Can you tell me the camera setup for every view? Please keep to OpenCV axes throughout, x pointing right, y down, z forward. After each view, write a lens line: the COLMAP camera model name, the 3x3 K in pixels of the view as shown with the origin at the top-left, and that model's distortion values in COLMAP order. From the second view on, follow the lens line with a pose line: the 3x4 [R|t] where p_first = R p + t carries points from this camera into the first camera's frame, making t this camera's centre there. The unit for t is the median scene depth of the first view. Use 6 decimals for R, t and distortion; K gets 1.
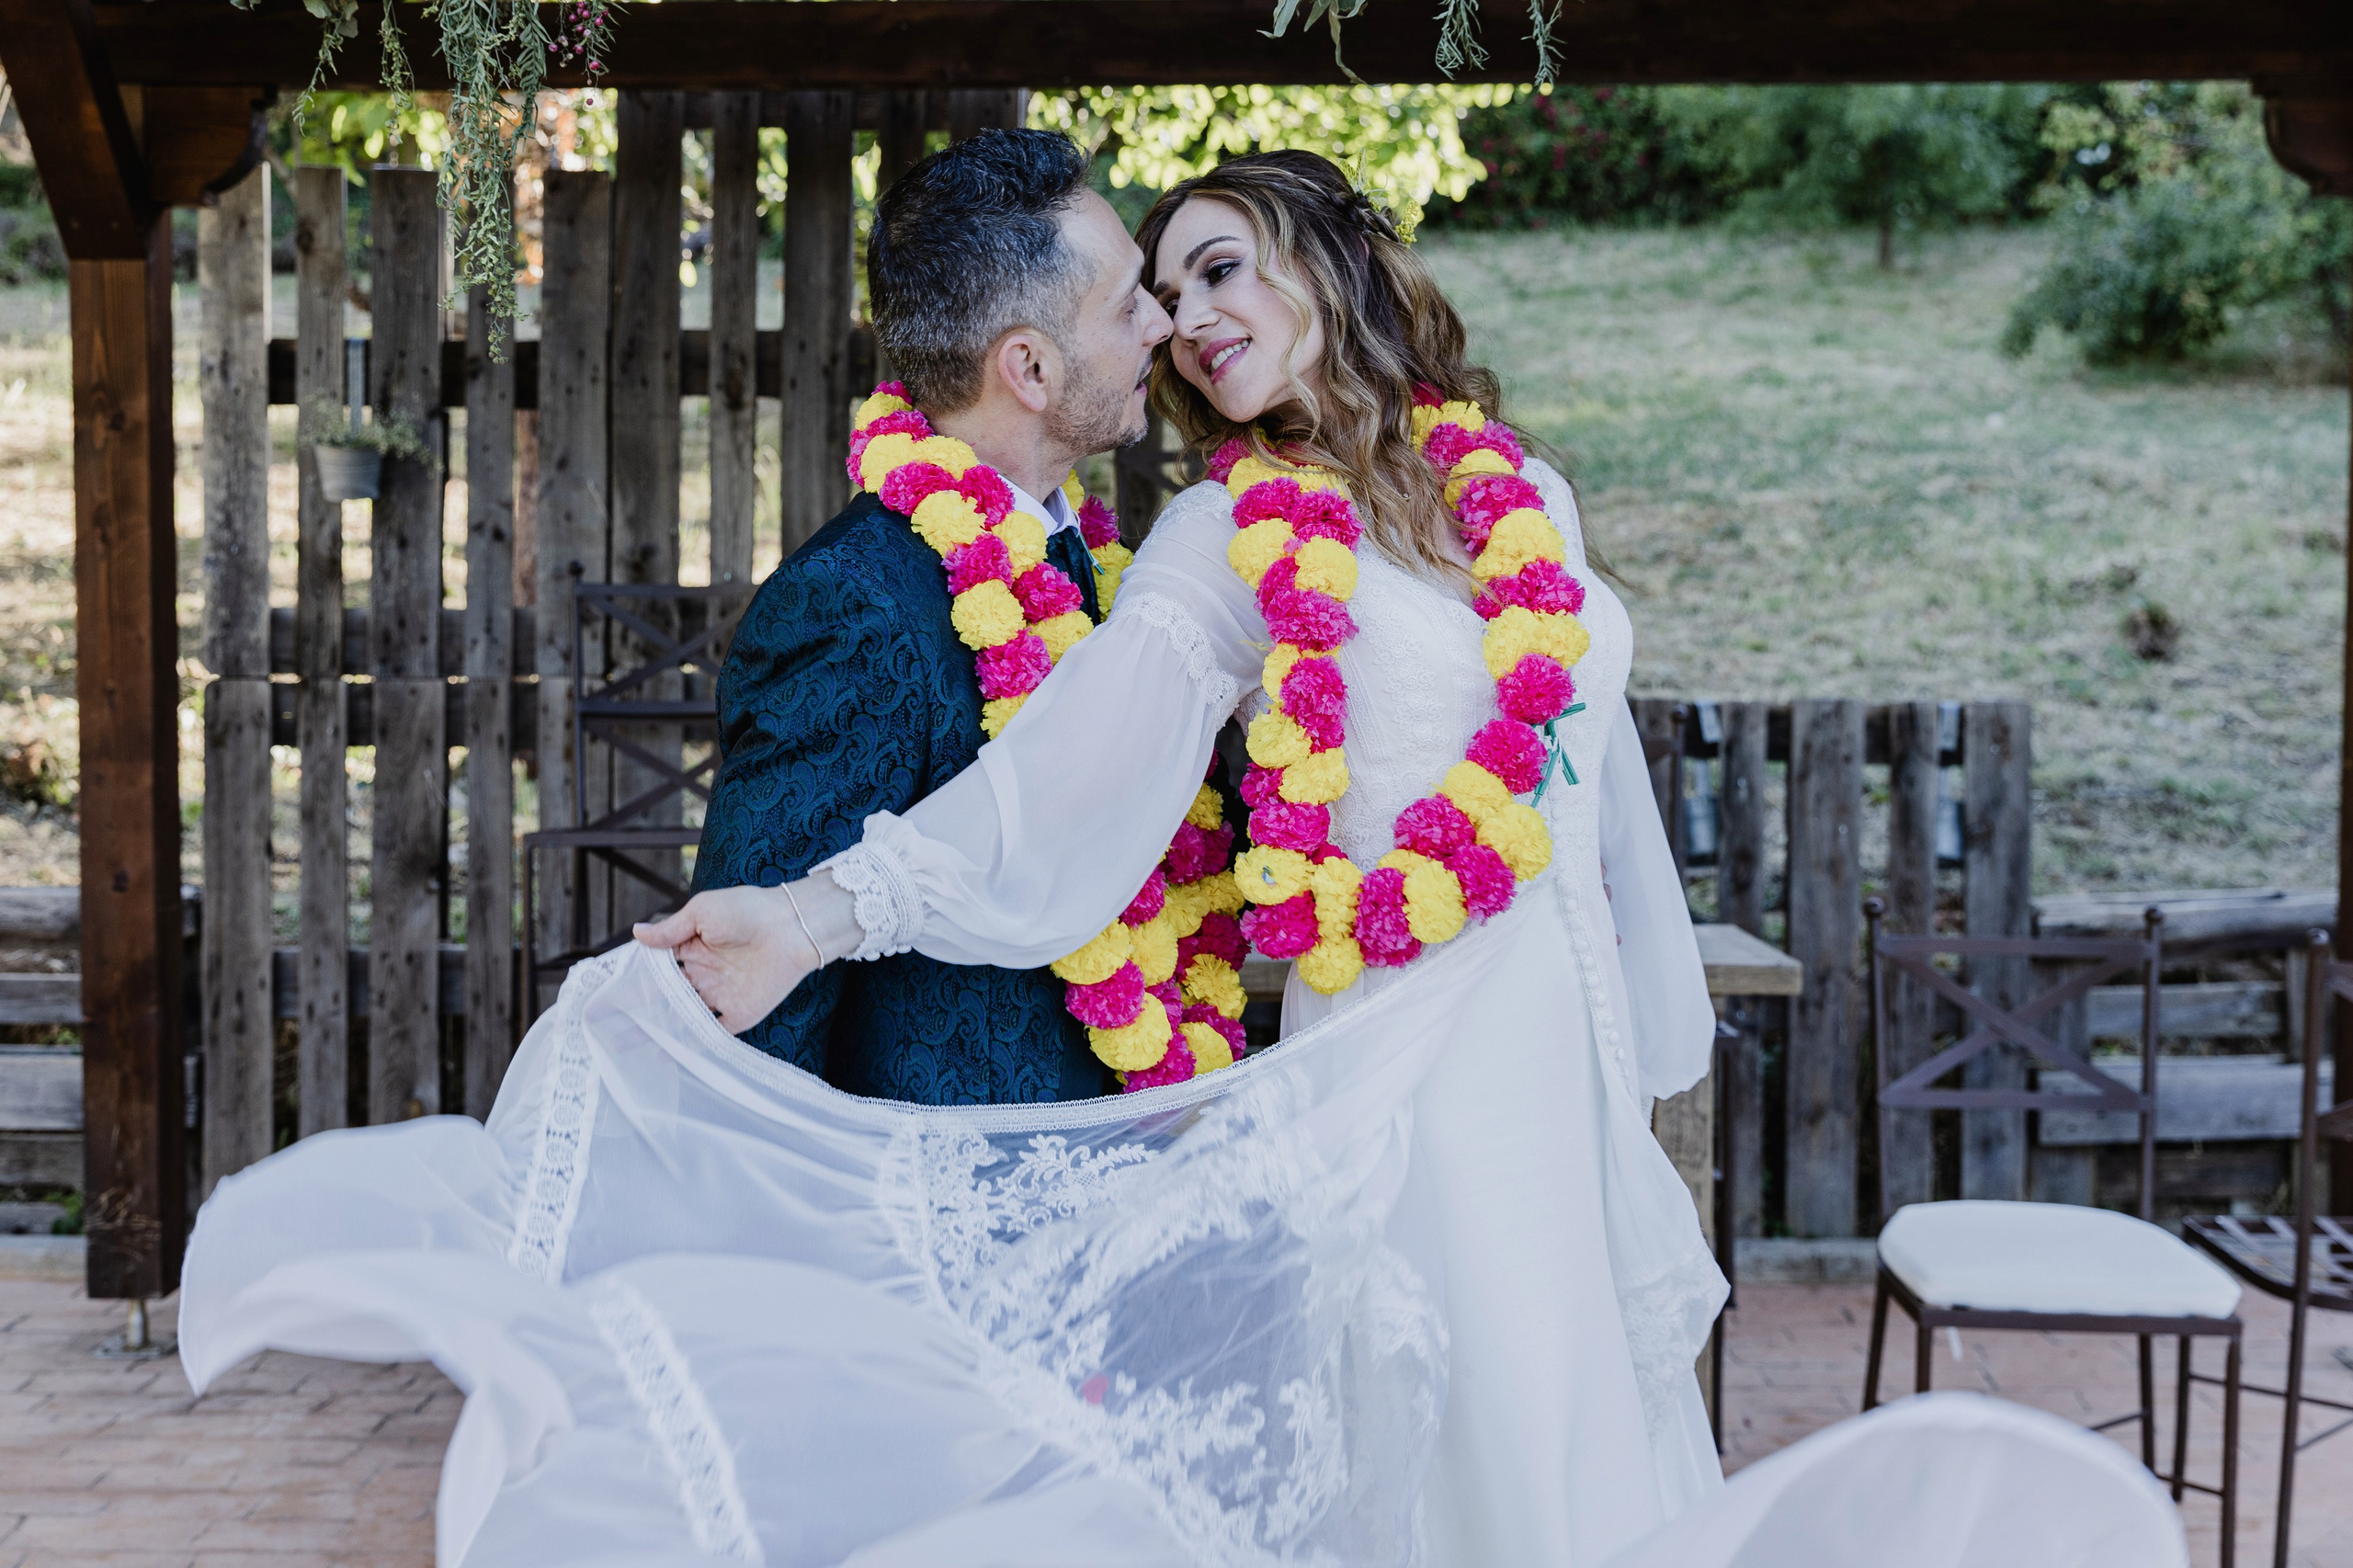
lens RADIAL K [[2826.2, 0, 1178.8], [0, 2826.2, 769.8], [0, 0, 1]] dist [0.016701, 0.000000]
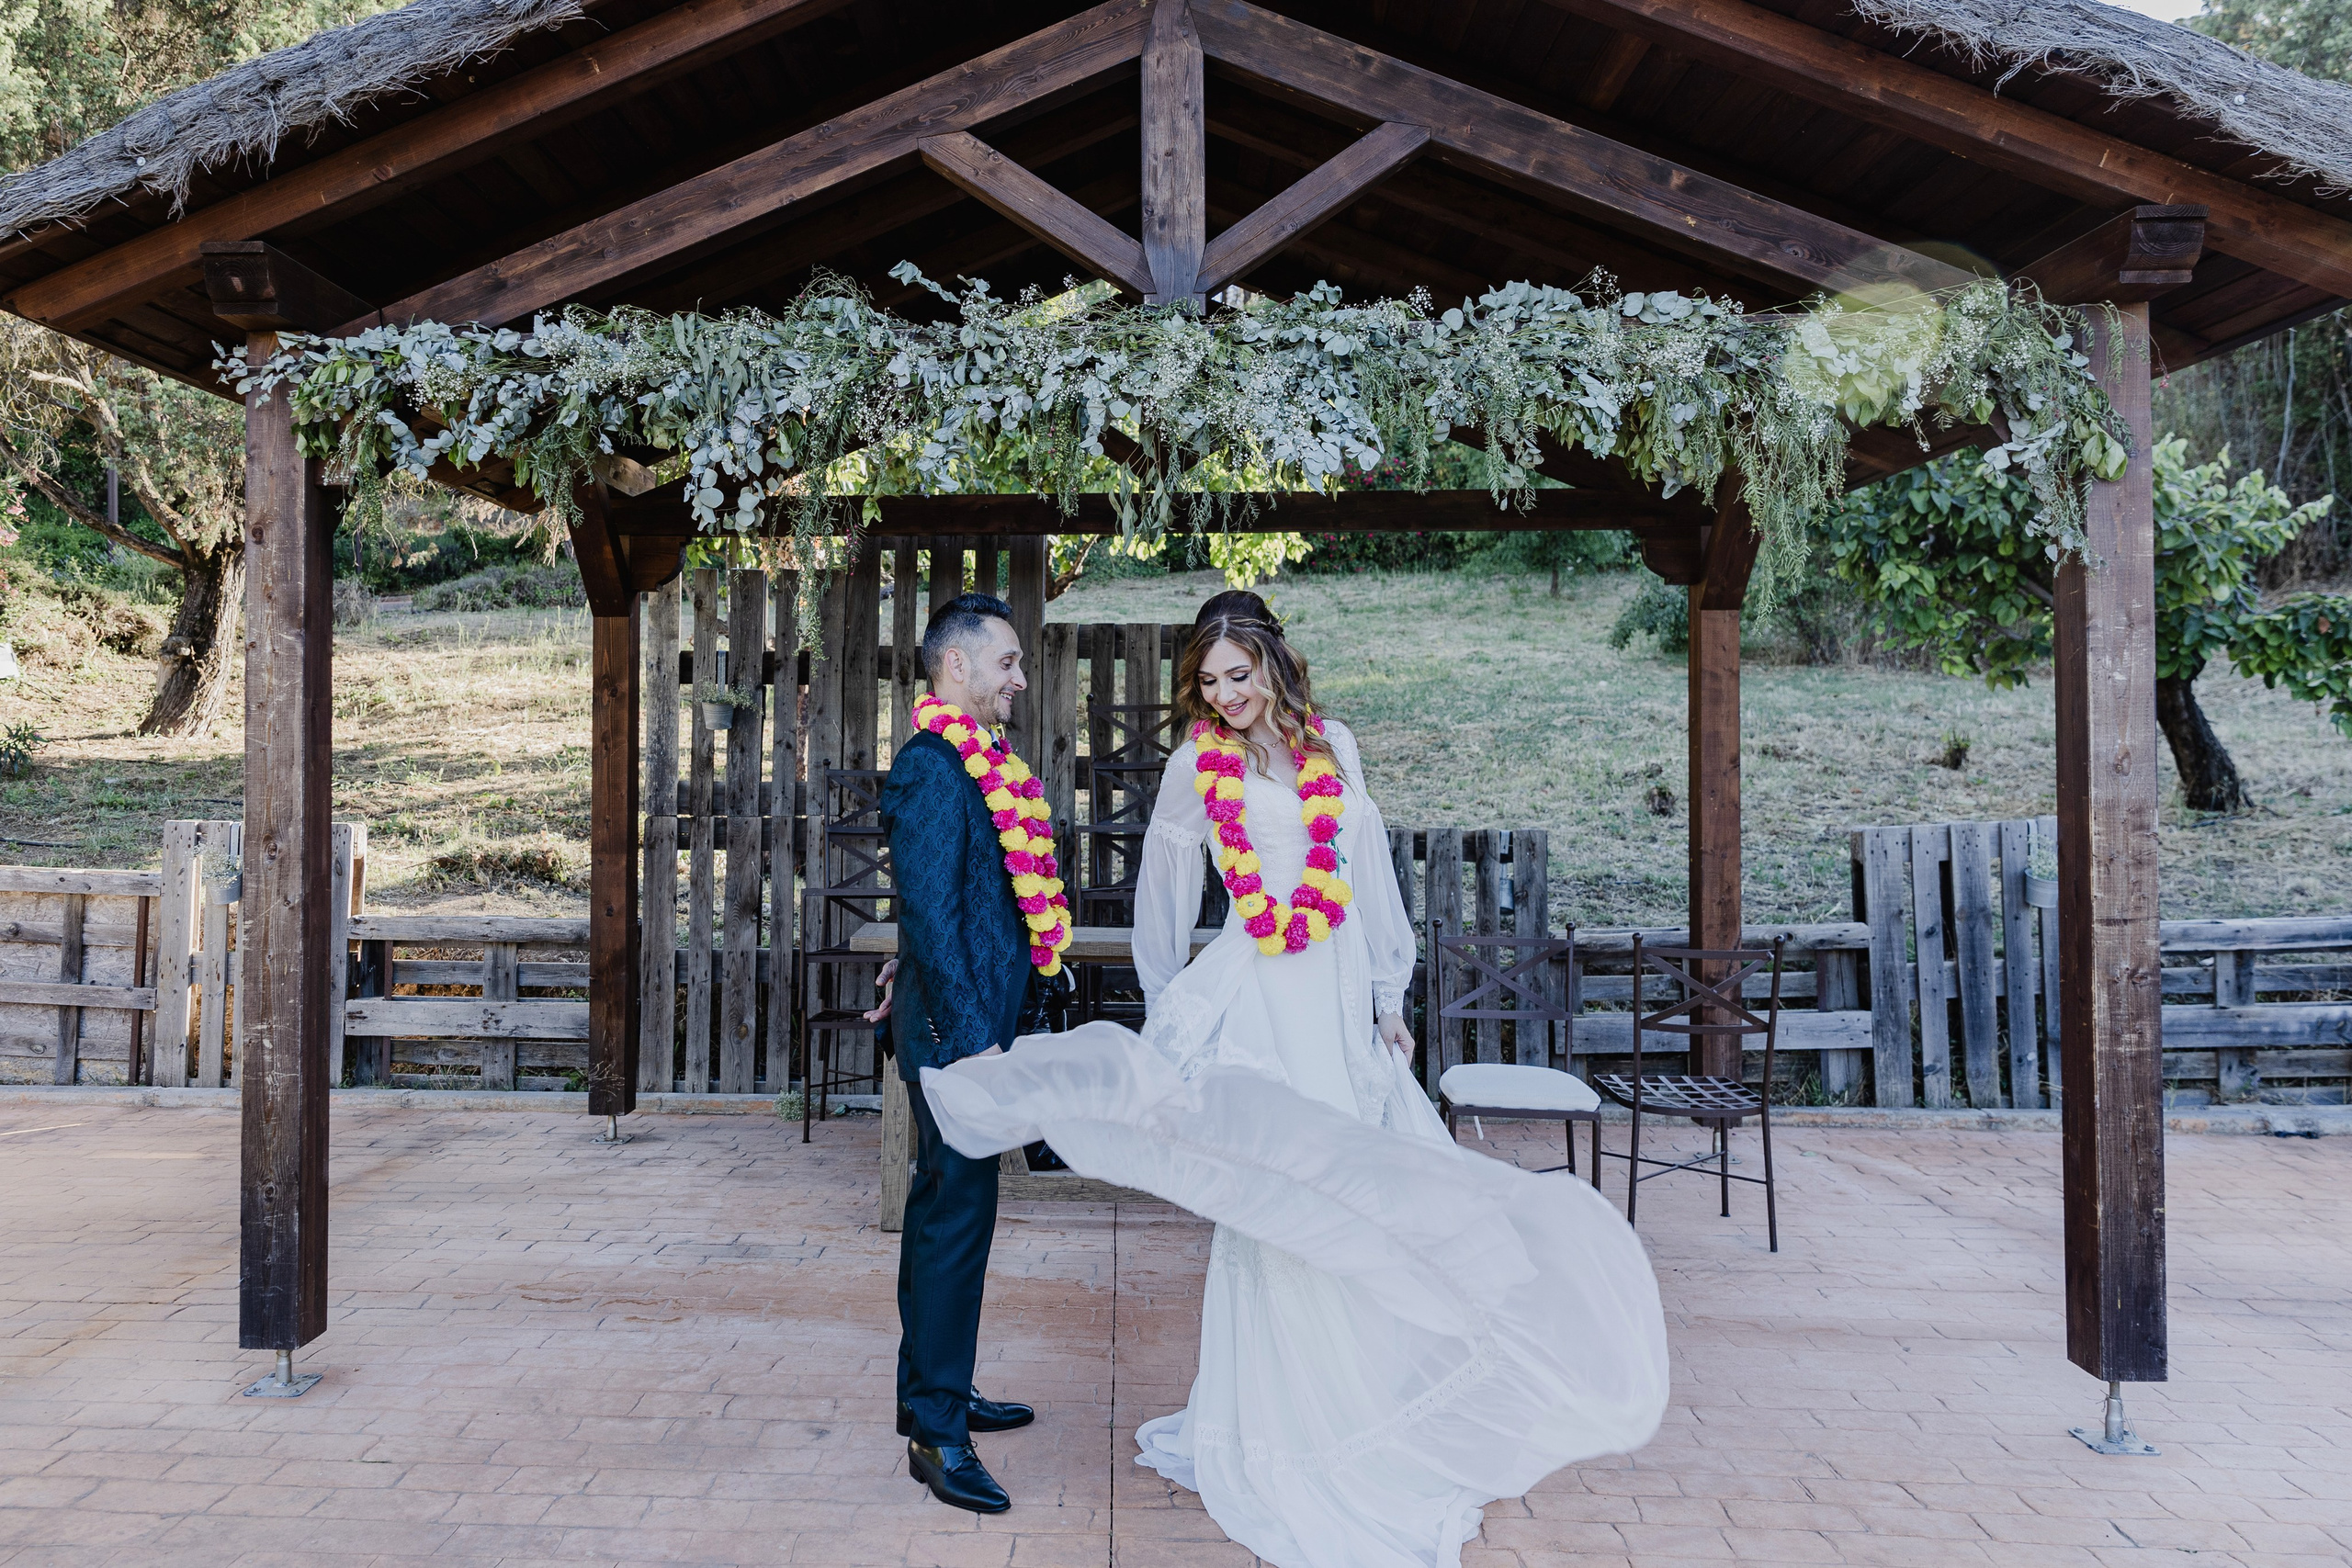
lens RADIAL K [[3199.8, 0, 1172.9], [0, 3199.8, 789.6], [0, 0, 1]] dist [-0.028915, 0.000000]
pose [[0.998046, 0.001923, -0.062459, 0.179109], [-0.006296, 0.997536, -0.069879, 0.106978], [0.062171, 0.070135, 0.995598, -1.269684]]
